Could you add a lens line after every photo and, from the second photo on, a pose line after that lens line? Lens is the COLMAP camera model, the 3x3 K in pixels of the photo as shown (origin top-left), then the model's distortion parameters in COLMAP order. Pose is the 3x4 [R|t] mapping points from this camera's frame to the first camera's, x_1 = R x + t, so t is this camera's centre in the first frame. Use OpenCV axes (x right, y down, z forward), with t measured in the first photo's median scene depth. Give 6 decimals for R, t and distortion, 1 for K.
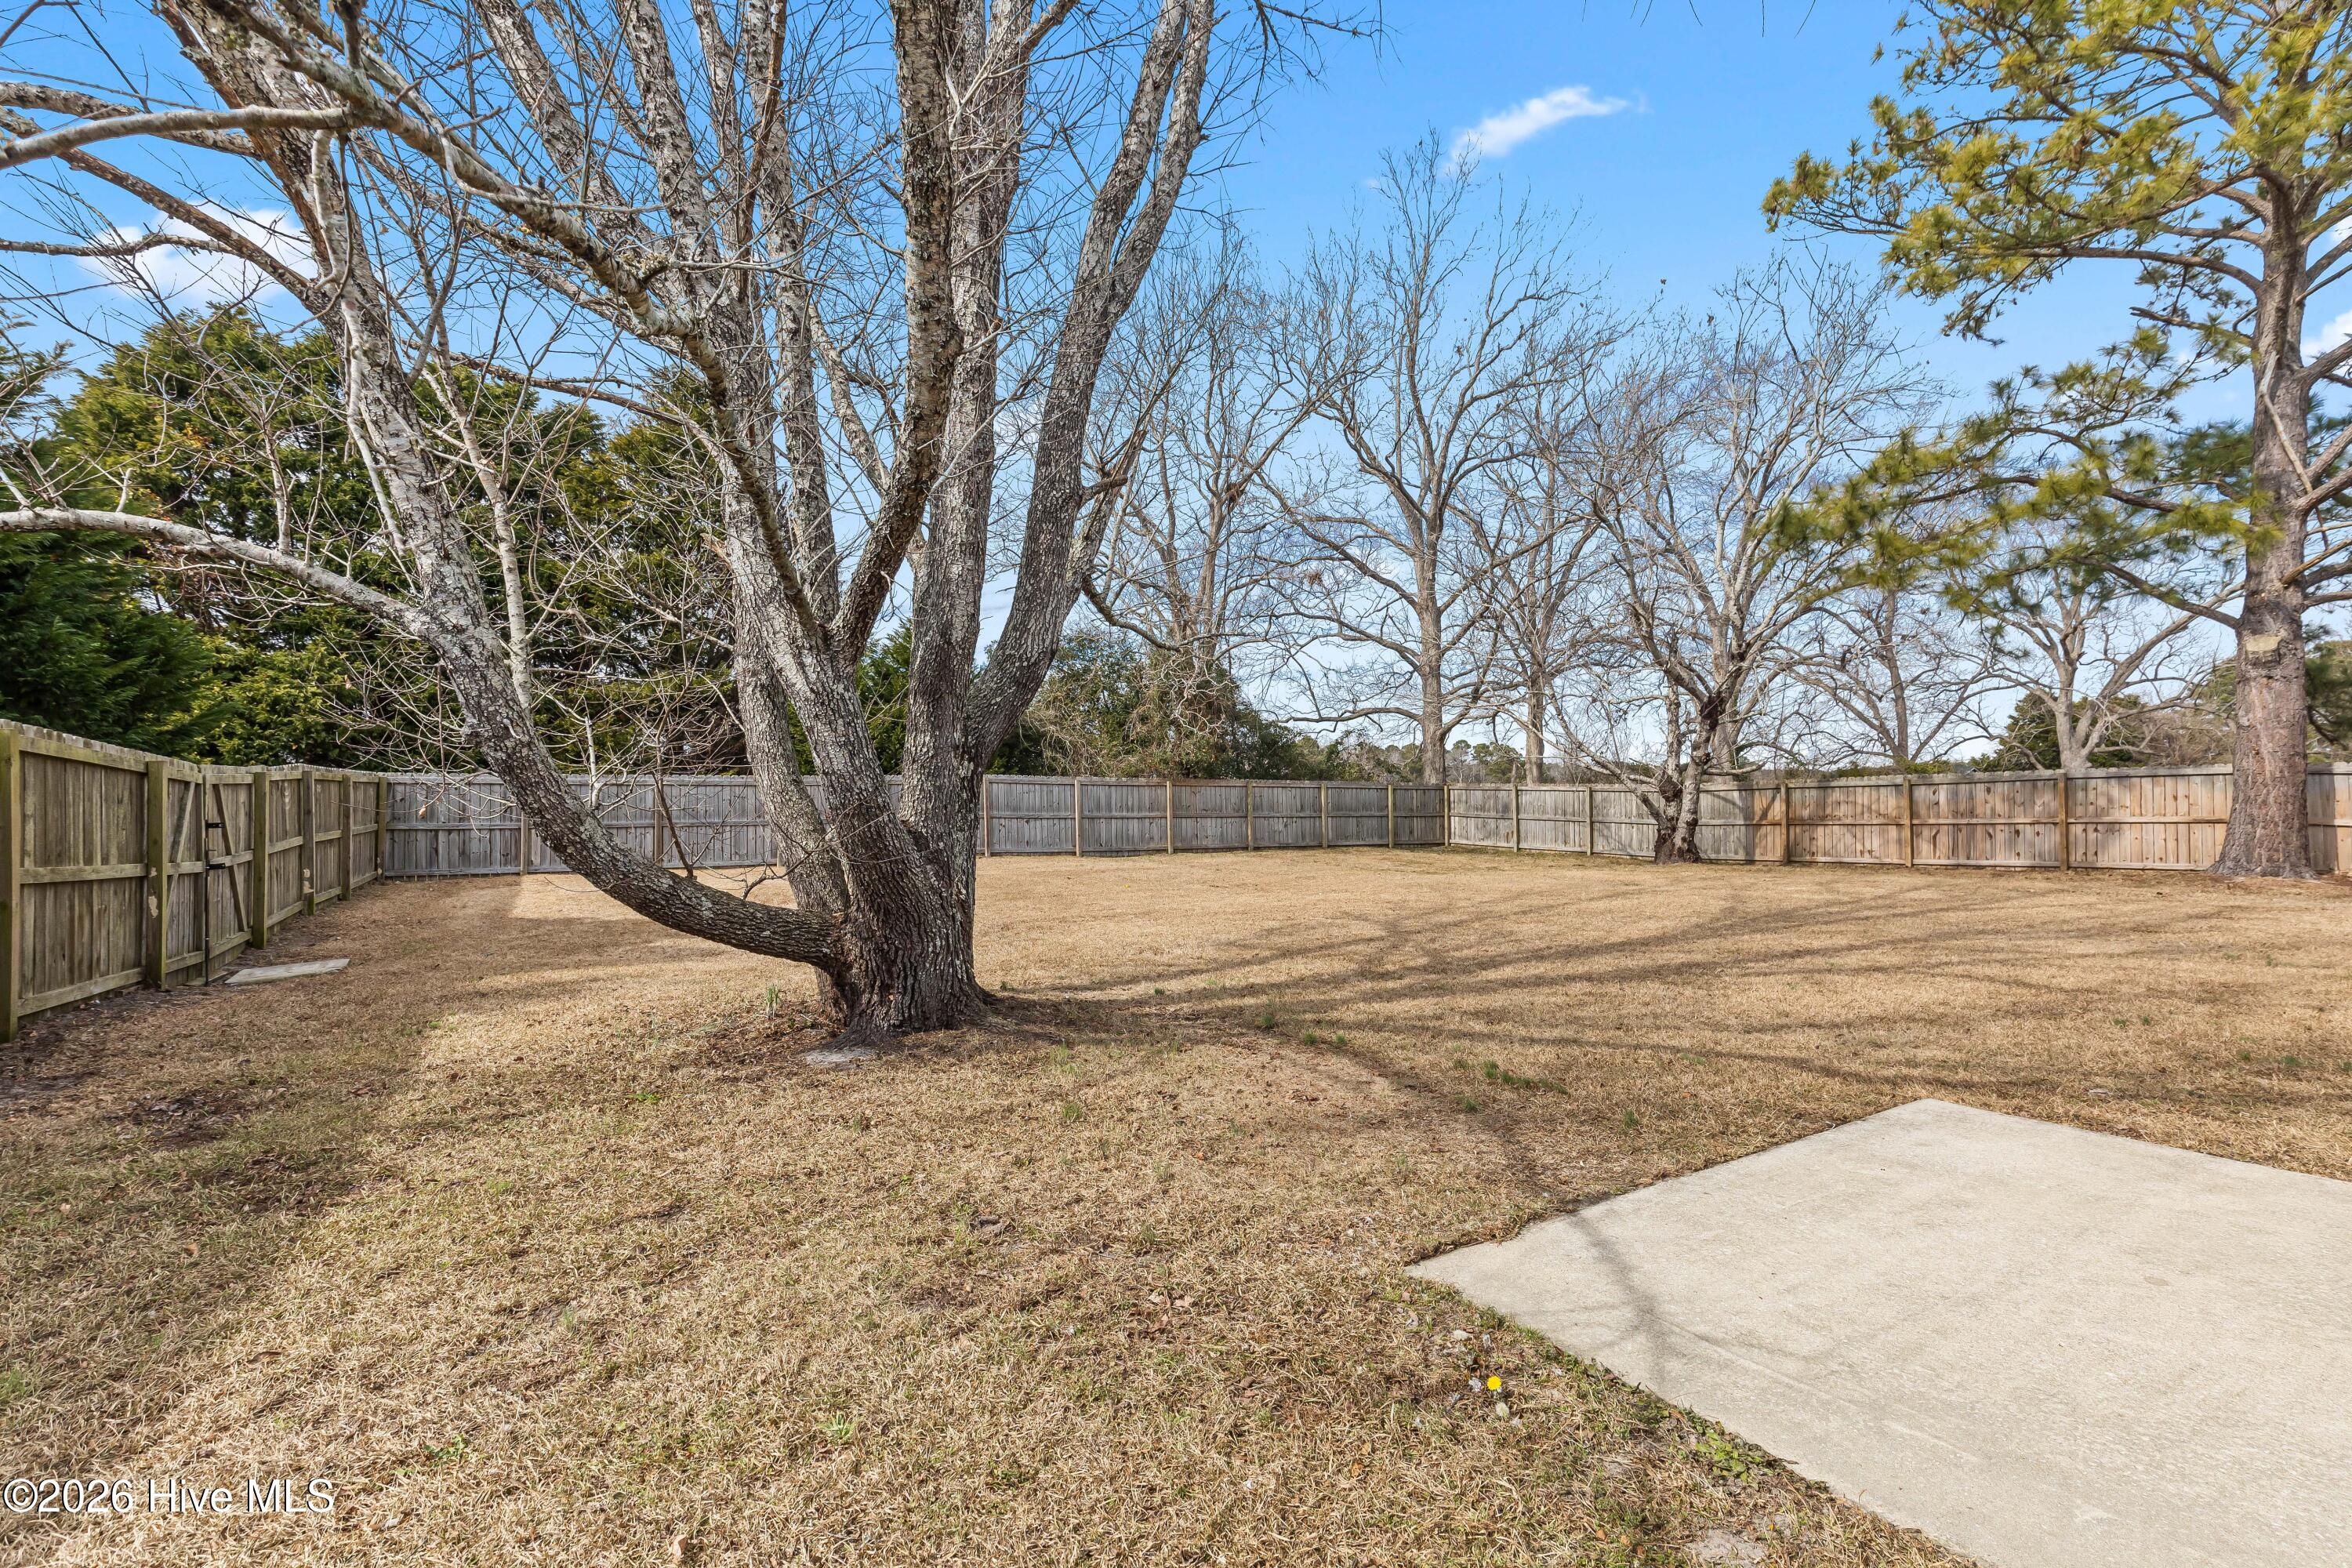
lens RADIAL K [[1061.9, 0, 1165.5], [0, 1061.9, 784.7], [0, 0, 1]] dist [0.004596, 0.000345]
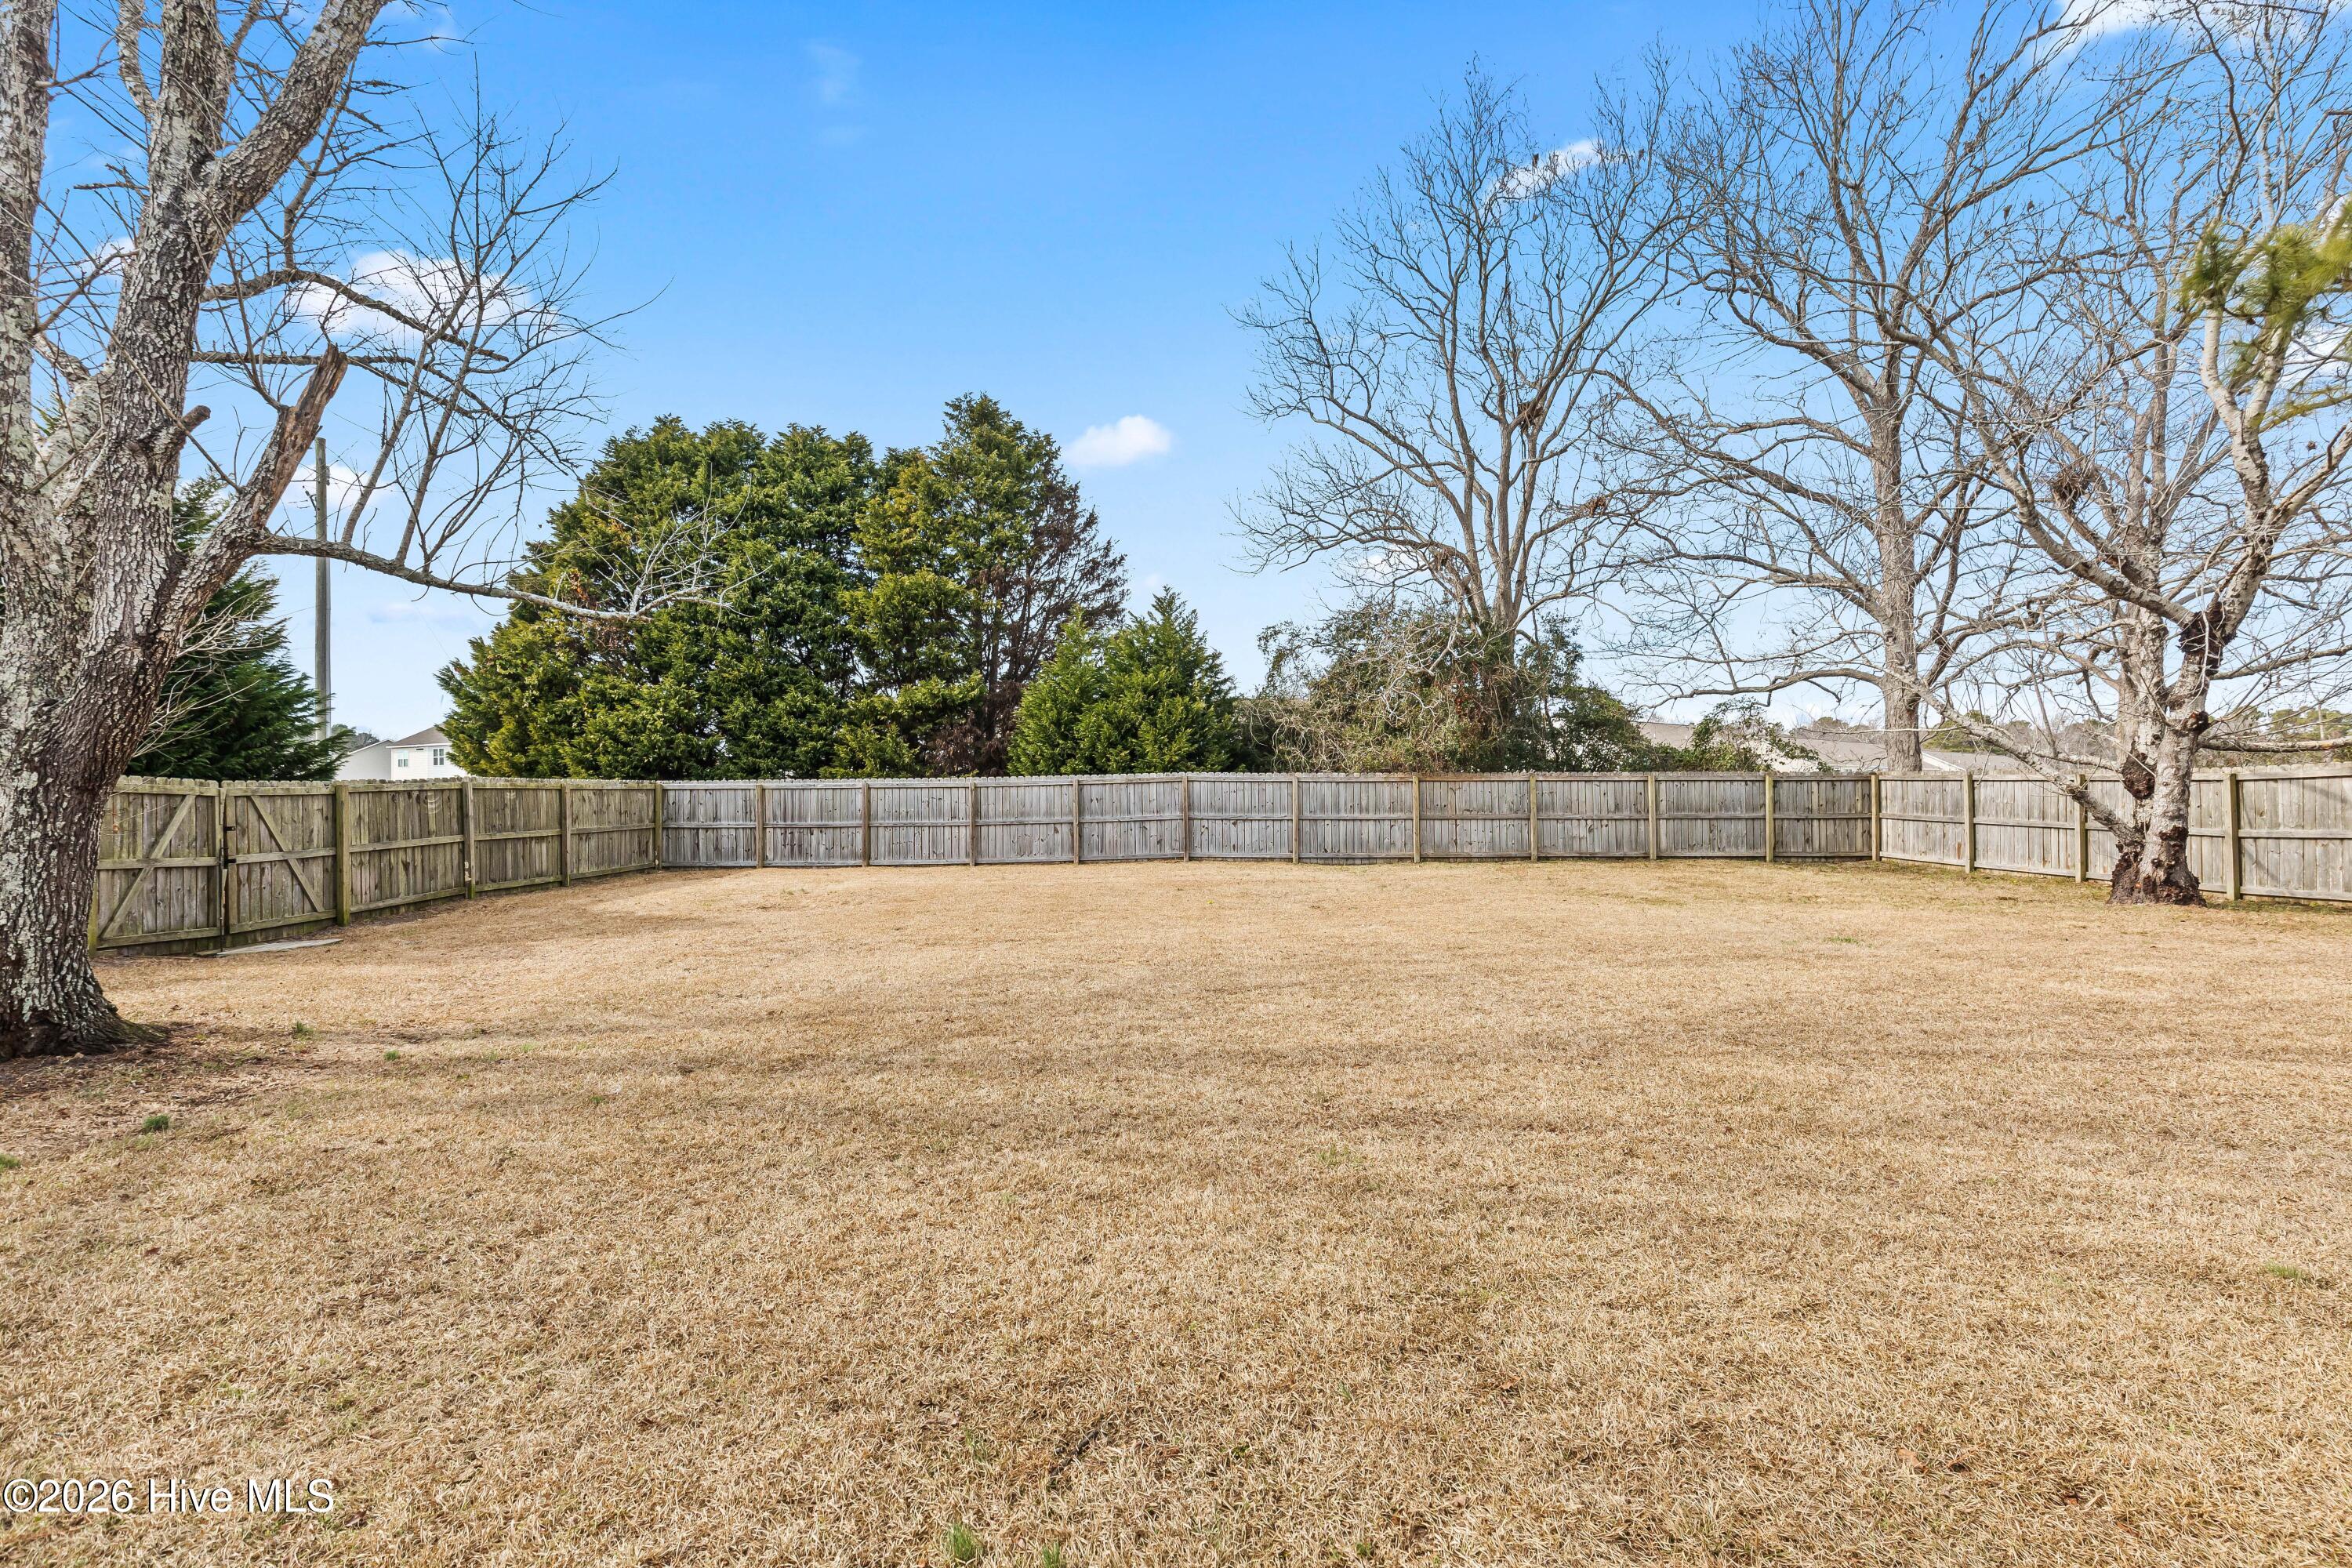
lens RADIAL K [[1061.9, 0, 1177.6], [0, 1061.9, 790.6], [0, 0, 1]] dist [0.004596, 0.000345]
pose [[0.856637, -0.008582, -0.515849, 0.277579], [0.013463, 0.999893, 0.005722, 0.000955], [0.515744, -0.011846, 0.856661, 0.194293]]
